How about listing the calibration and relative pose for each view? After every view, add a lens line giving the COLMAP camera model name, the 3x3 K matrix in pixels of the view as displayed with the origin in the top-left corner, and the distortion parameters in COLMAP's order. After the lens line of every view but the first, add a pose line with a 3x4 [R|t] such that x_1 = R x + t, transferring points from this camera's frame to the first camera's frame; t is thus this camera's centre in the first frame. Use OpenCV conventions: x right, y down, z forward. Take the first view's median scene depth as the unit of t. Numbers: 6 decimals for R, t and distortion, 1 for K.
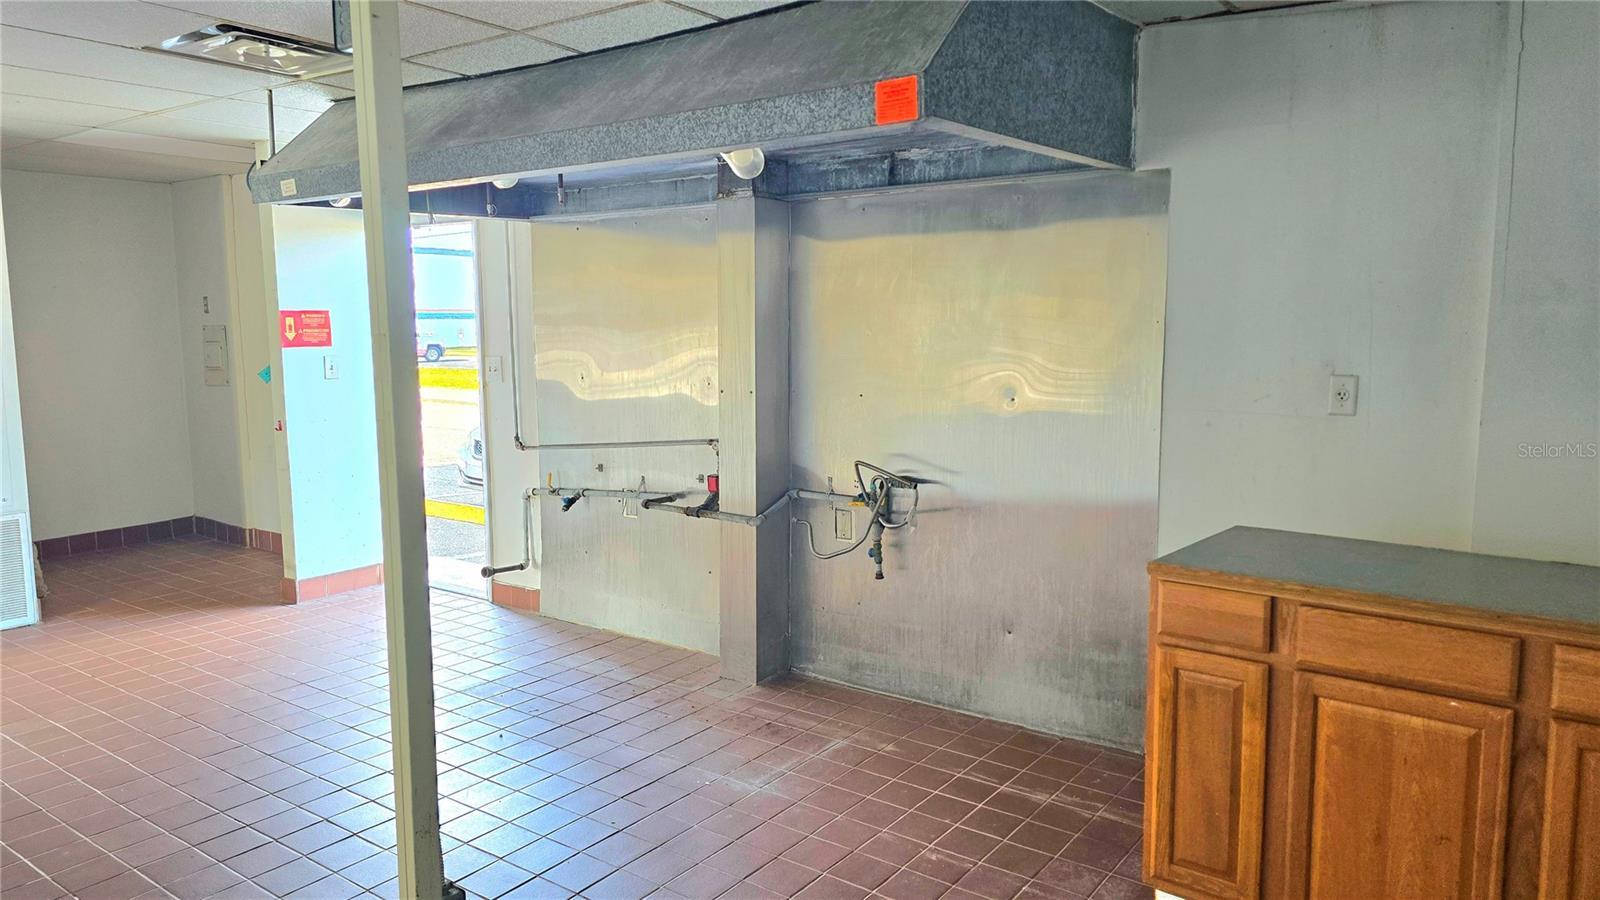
lens RADIAL K [[1073.6, 0, 800.0], [0, 1073.6, 450.0], [0, 0, 1]] dist [0.087978, -0.119405]
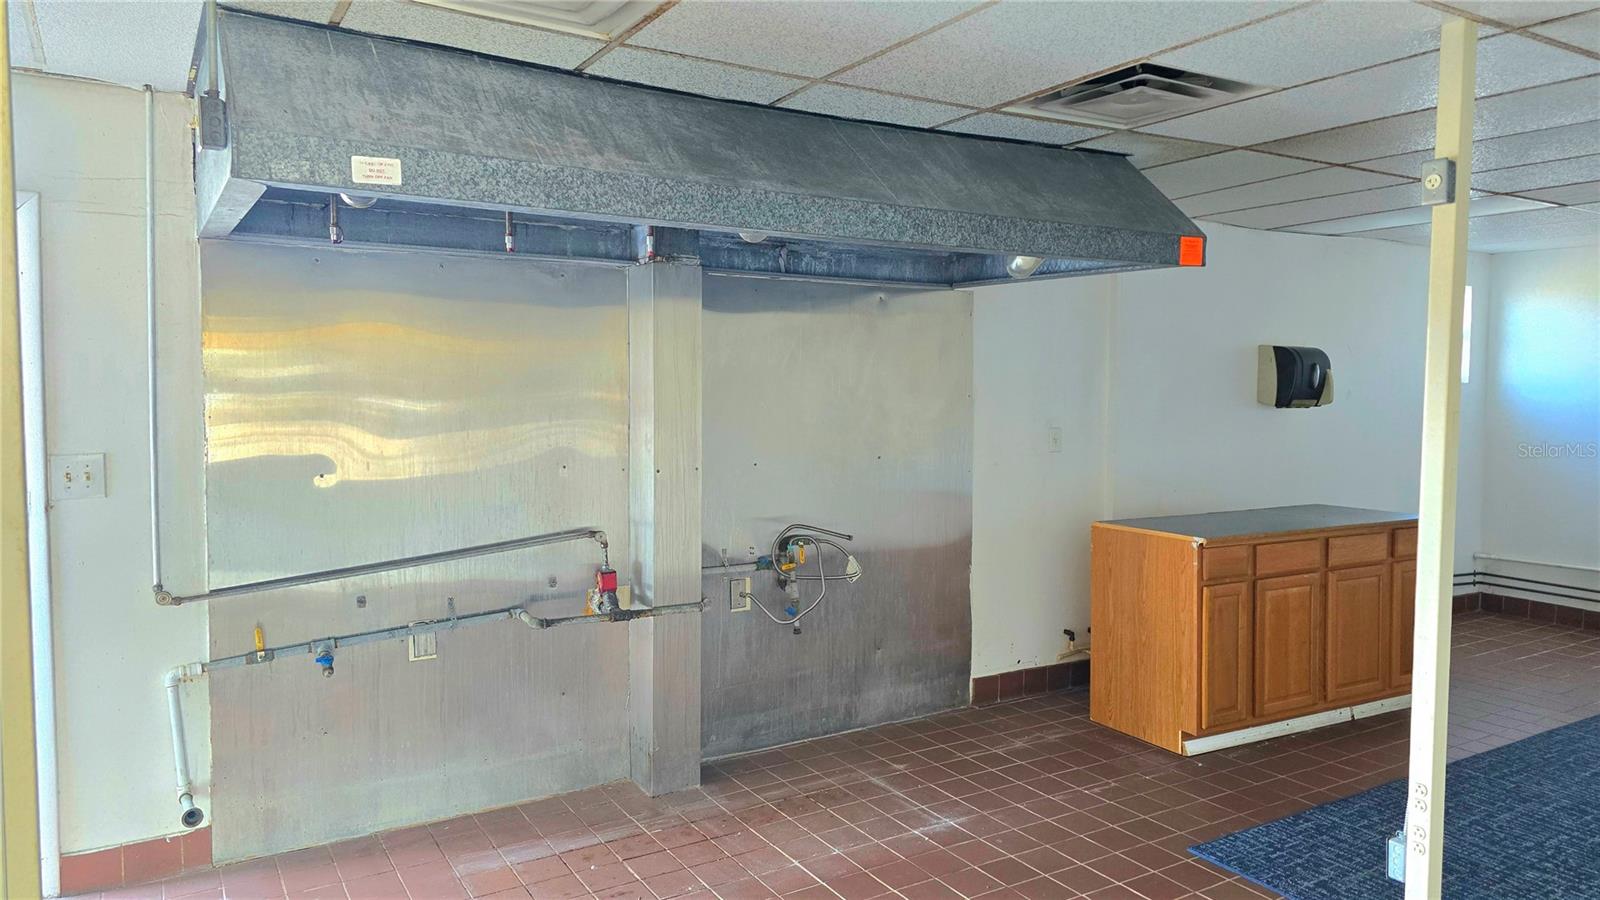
lens RADIAL K [[1065.6, 0, 812.8], [0, 1065.6, 447.2], [0, 0, 1]] dist [0.098557, -0.115268]
pose [[0.371556, -0.047500, 0.927195, -0.892224], [0.105916, 0.994339, 0.008496, -0.071974], [-0.922349, 0.095049, 0.374484, 0.563704]]
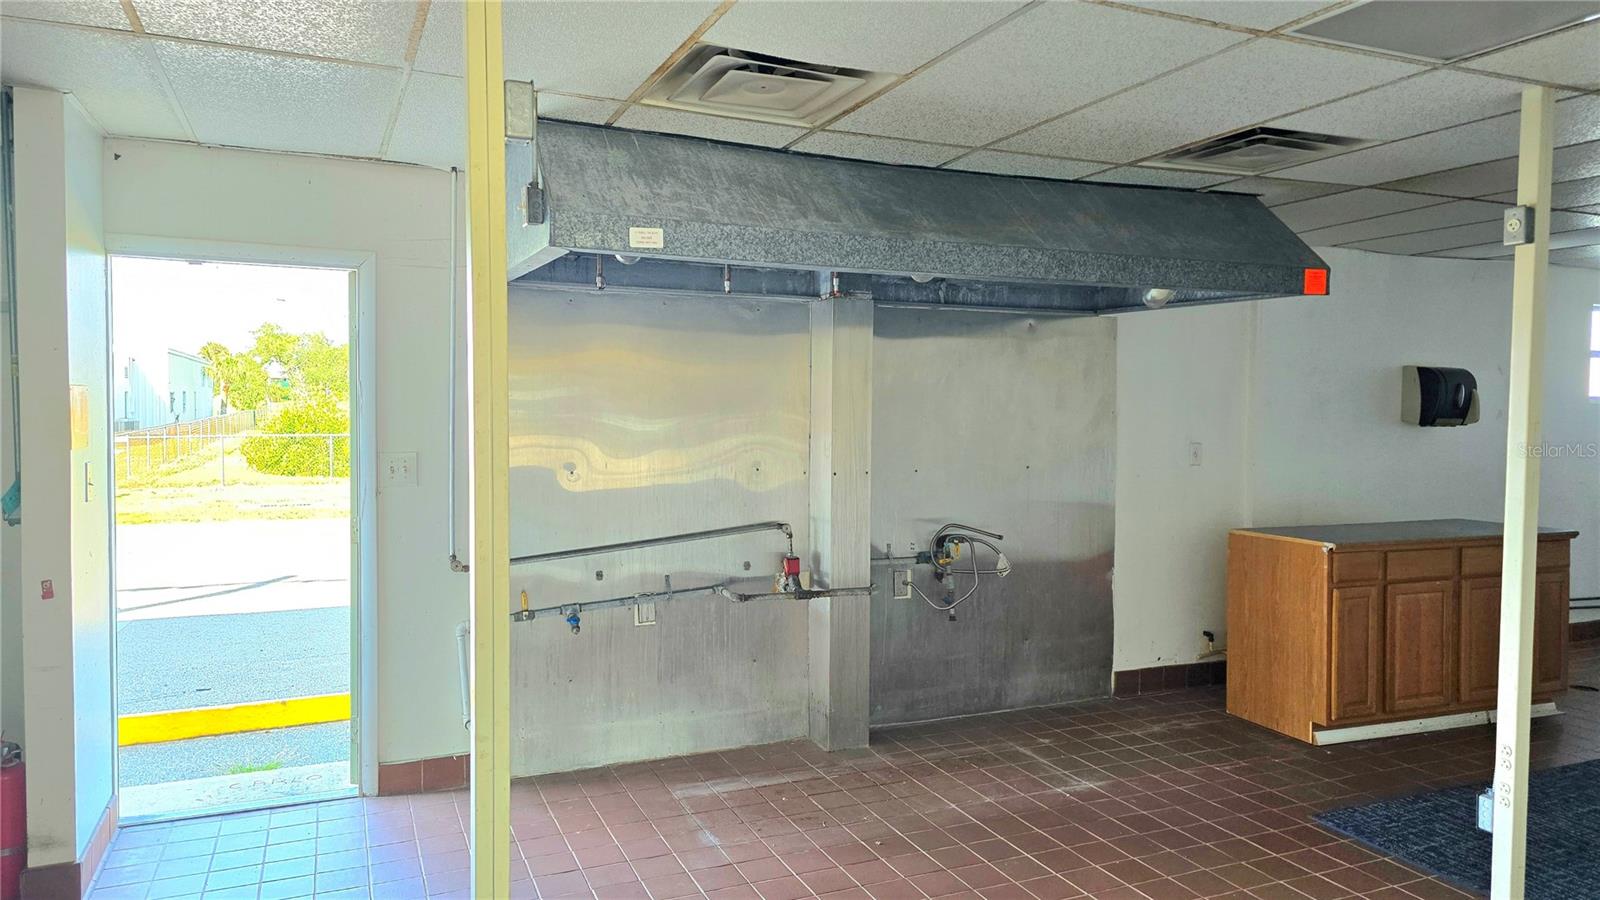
lens RADIAL K [[1065.6, 0, 812.8], [0, 1065.6, 447.2], [0, 0, 1]] dist [0.098557, -0.115268]
pose [[0.494721, -0.024172, 0.868716, -1.043388], [0.095138, 0.995112, -0.026491, -0.057925], [-0.863829, 0.095753, 0.494602, 0.514014]]
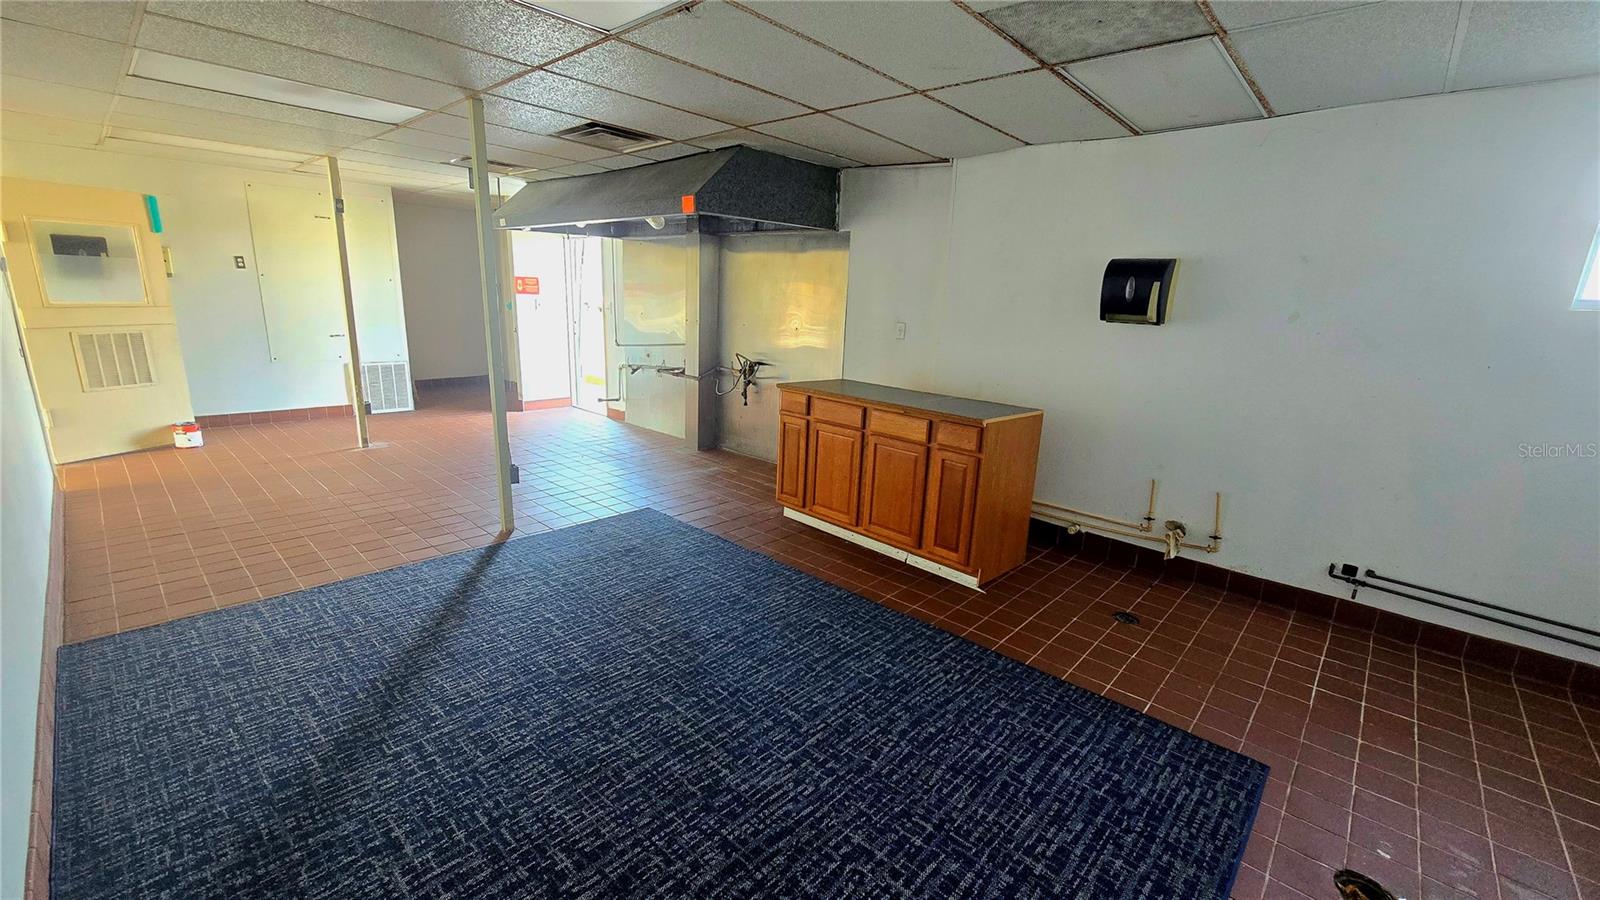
lens RADIAL K [[650.6, 0, 814.6], [0, 650.6, 457.2], [0, 0, 1]] dist [-0.000915, -0.000356]
pose [[0.993974, 0.070949, -0.083557, 0.345247], [-0.060653, 0.990932, 0.119894, 0.052707], [0.091306, -0.114104, 0.989264, -0.384014]]
